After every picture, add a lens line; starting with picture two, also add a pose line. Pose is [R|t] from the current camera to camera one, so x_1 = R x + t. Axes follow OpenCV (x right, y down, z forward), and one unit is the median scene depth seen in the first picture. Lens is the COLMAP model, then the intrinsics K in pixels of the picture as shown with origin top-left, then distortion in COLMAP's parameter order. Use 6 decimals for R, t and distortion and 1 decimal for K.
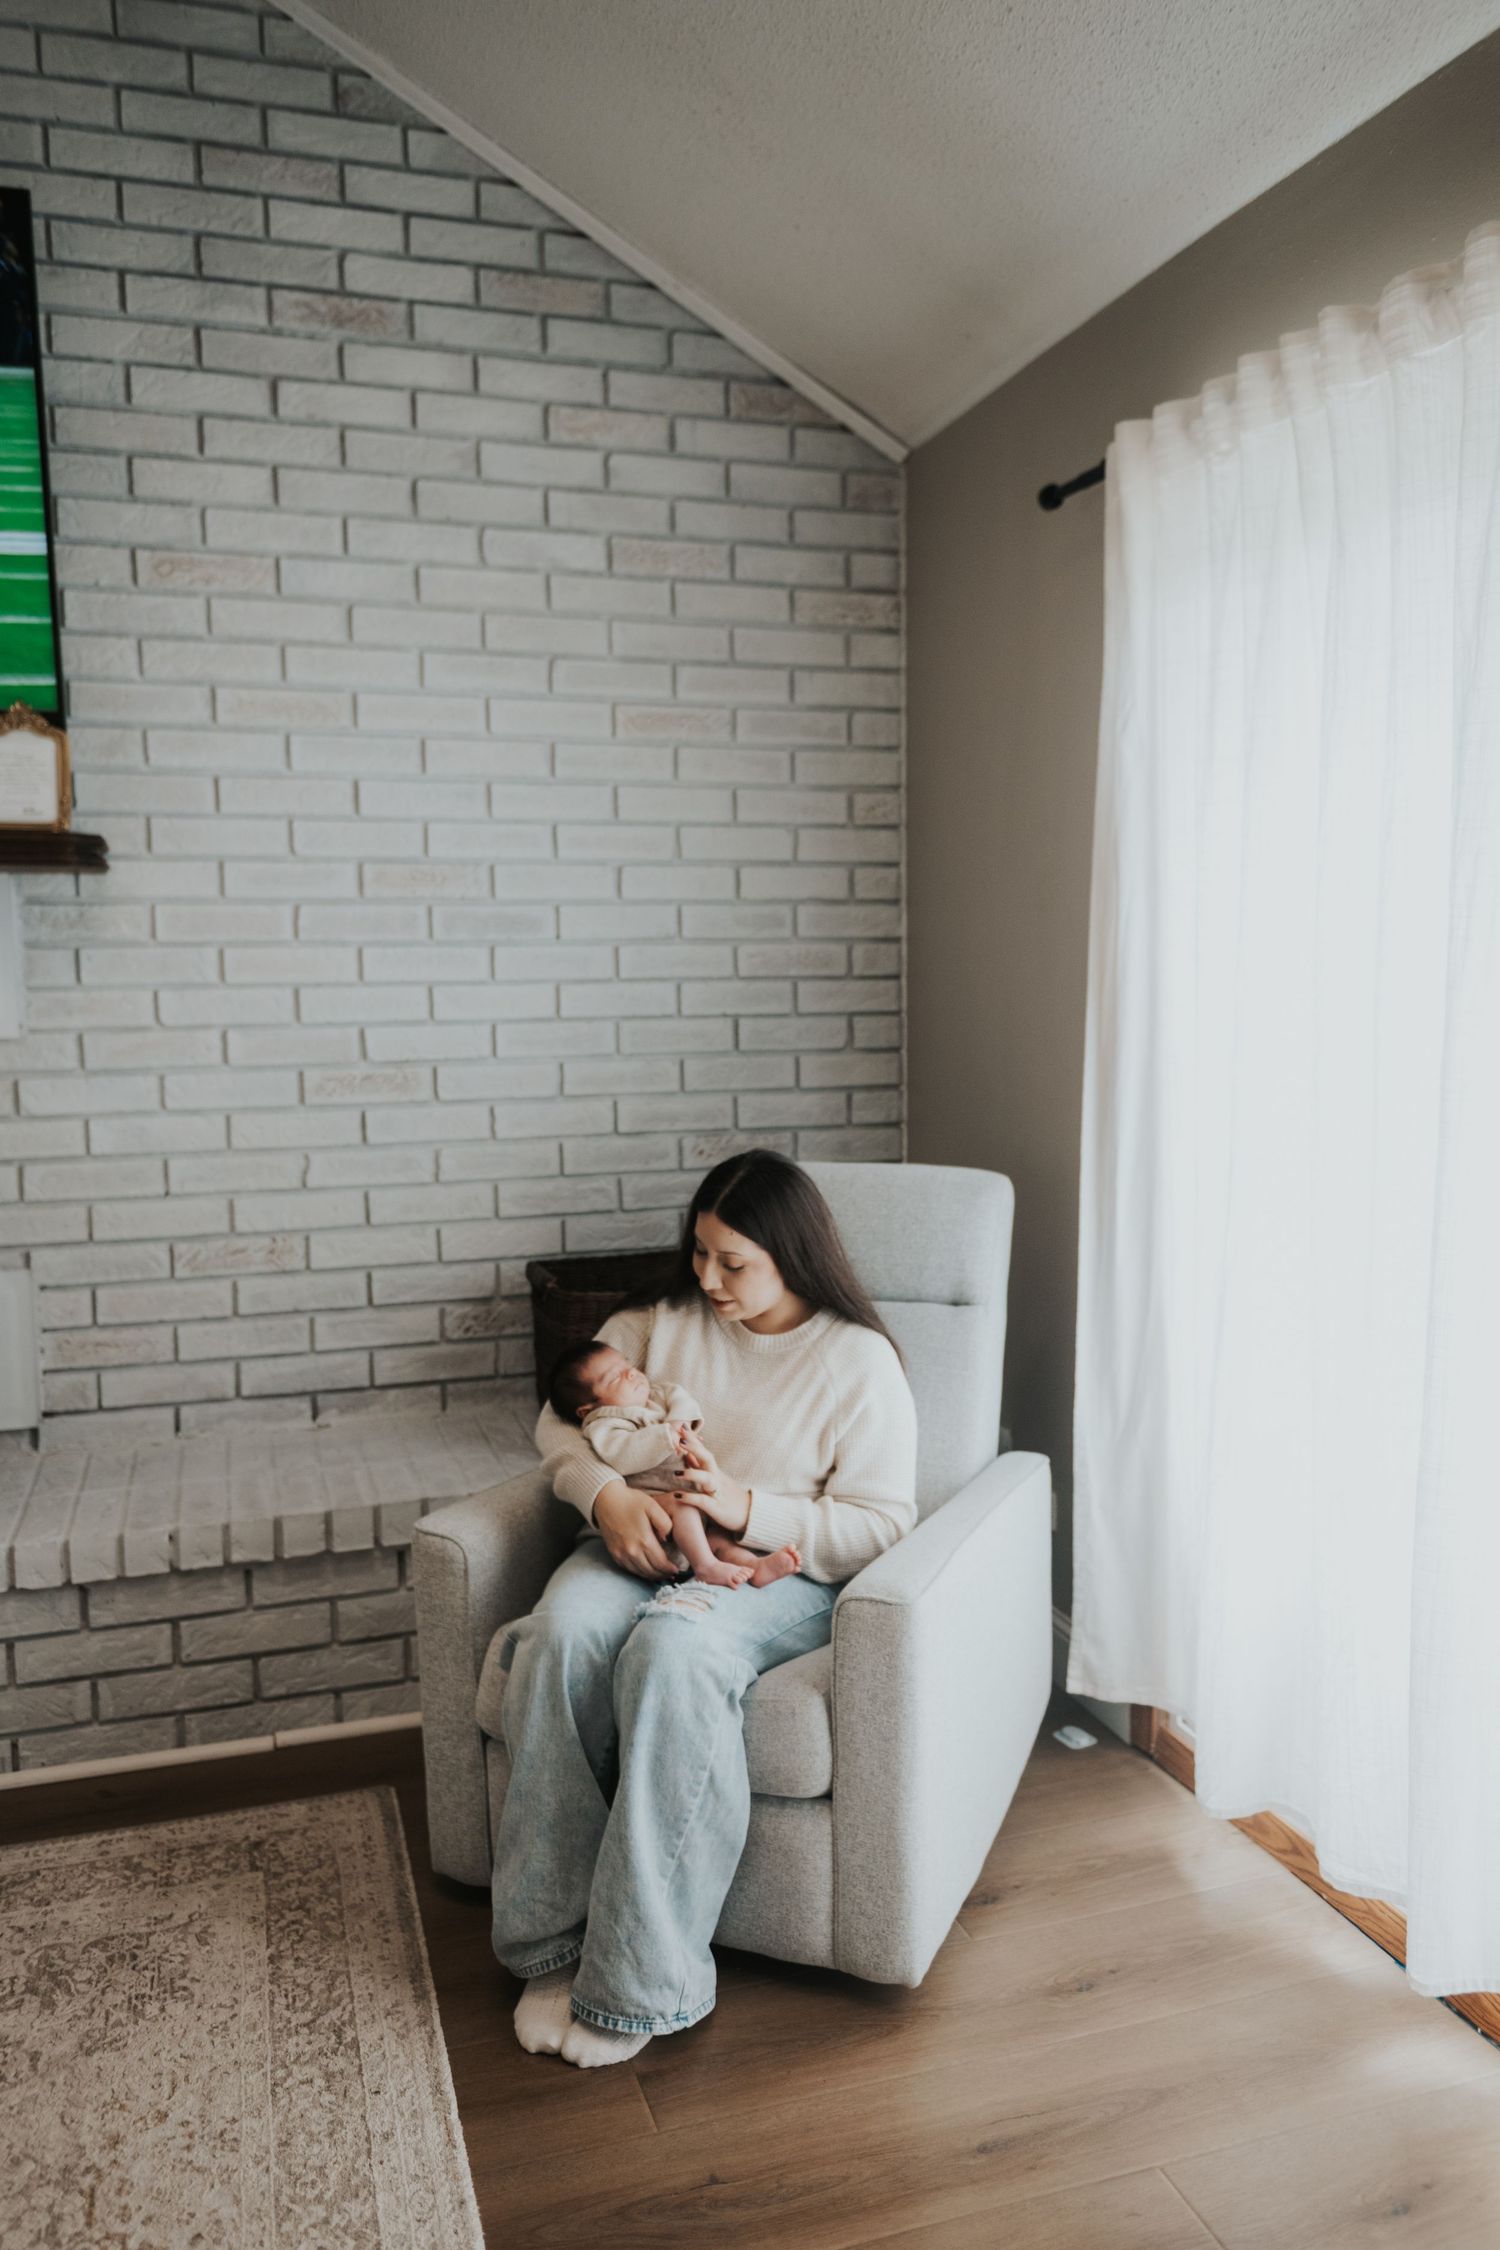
lens RADIAL K [[1767.8, 0, 746.5], [0, 1767.8, 1125.3], [0, 0, 1]] dist [0.000309, 0.000103]
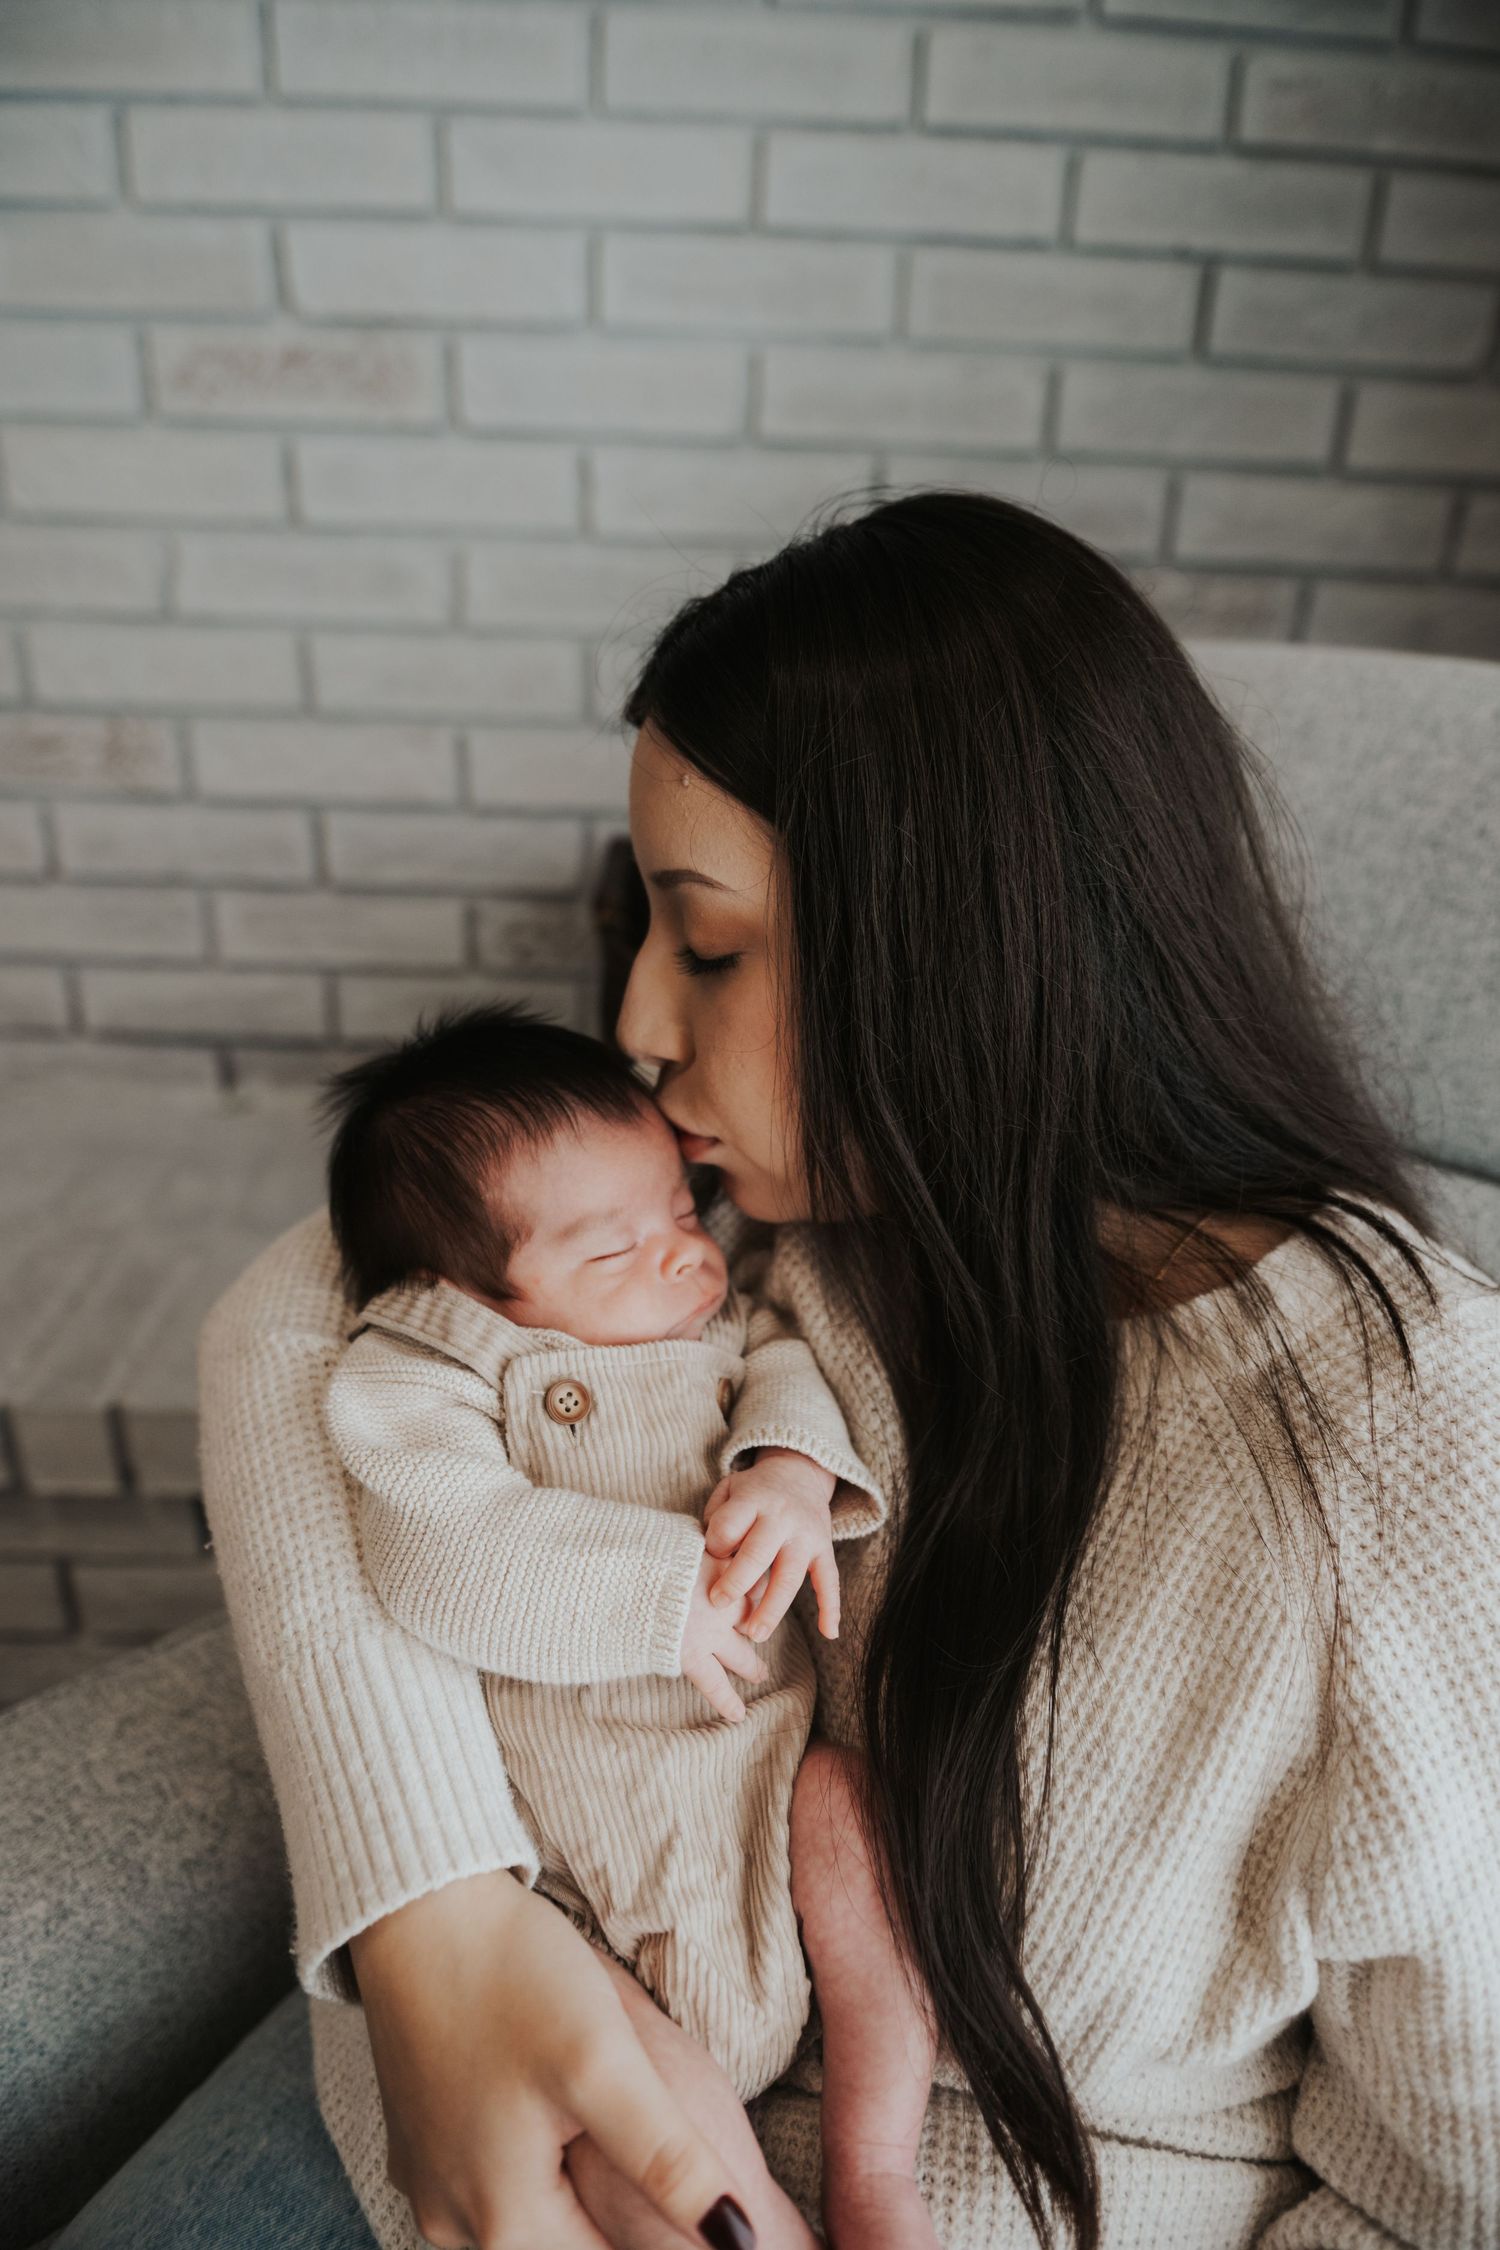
lens RADIAL K [[1453.1, 0, 749.3], [0, 1453.1, 1131.5], [0, 0, 1]] dist [-0.021871, -0.003780]
pose [[0.955745, 0.168177, -0.241387, 0.006093], [-0.079008, 0.937082, 0.340051, 0.021270], [0.283389, -0.305931, 0.908899, 0.652503]]
